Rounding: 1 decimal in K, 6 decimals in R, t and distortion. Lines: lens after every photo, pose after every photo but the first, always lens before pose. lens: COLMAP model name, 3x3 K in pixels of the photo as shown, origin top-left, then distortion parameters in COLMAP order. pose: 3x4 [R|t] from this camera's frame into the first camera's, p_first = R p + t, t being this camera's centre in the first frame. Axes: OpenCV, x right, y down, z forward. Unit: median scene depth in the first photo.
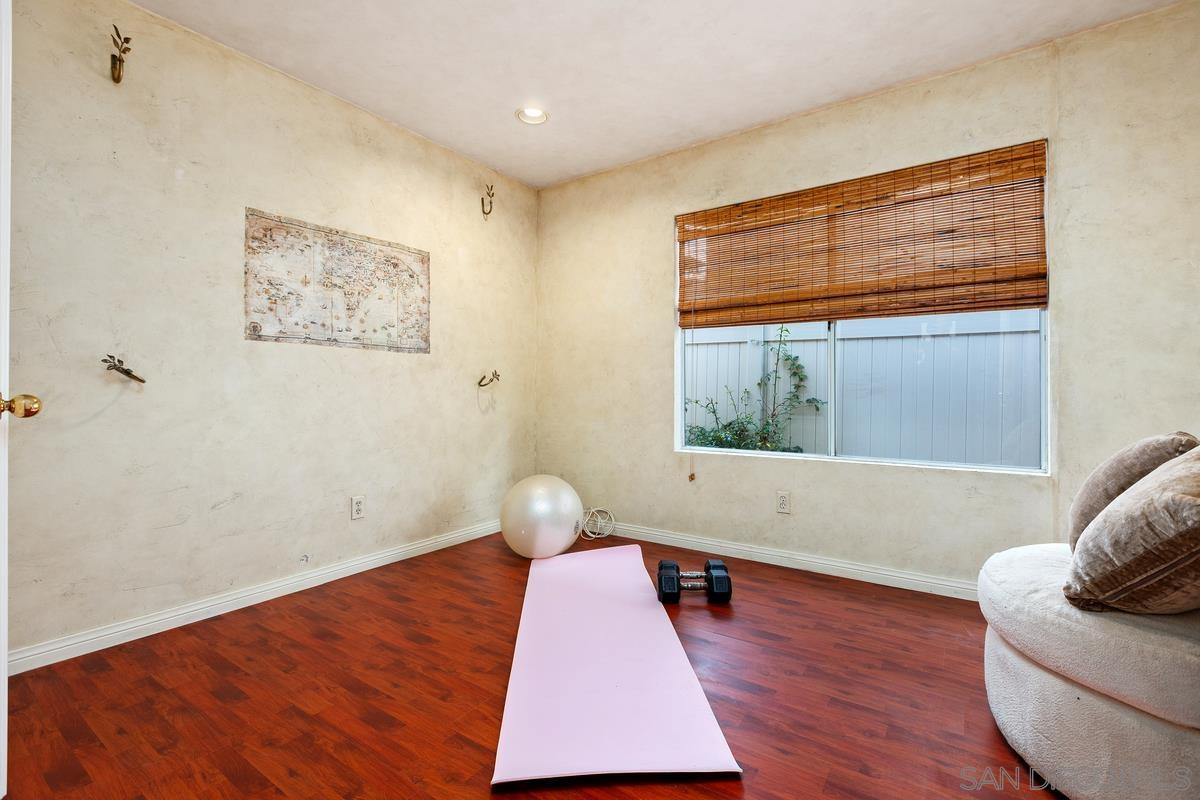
lens RADIAL K [[530.6, 0, 600.6], [0, 530.6, 393.7], [0, 0, 1]] dist [0.001921, -0.000158]
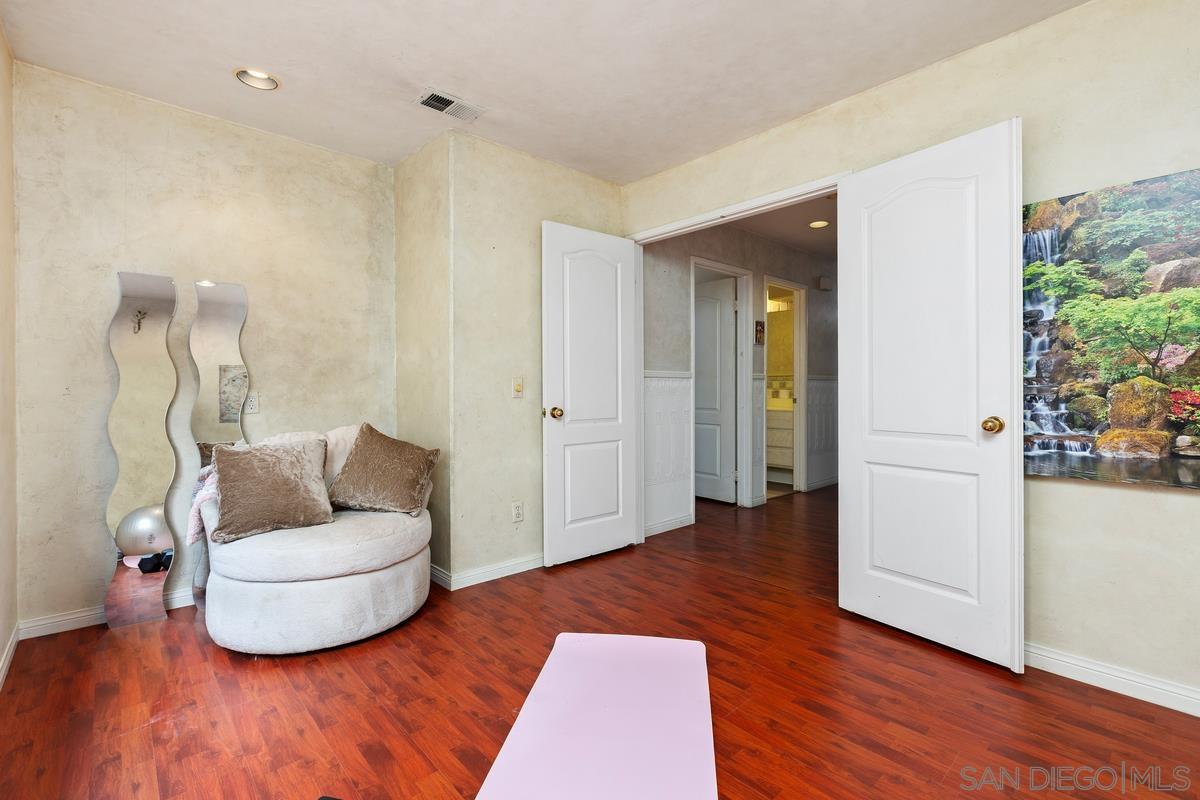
lens RADIAL K [[530.6, 0, 600.4], [0, 530.6, 394.6], [0, 0, 1]] dist [0.001921, -0.000158]
pose [[-0.973376, 0.000833, 0.229215, -0.210160], [0.005574, 0.999784, 0.020035, -0.082498], [-0.229148, 0.020779, -0.973170, 2.106498]]
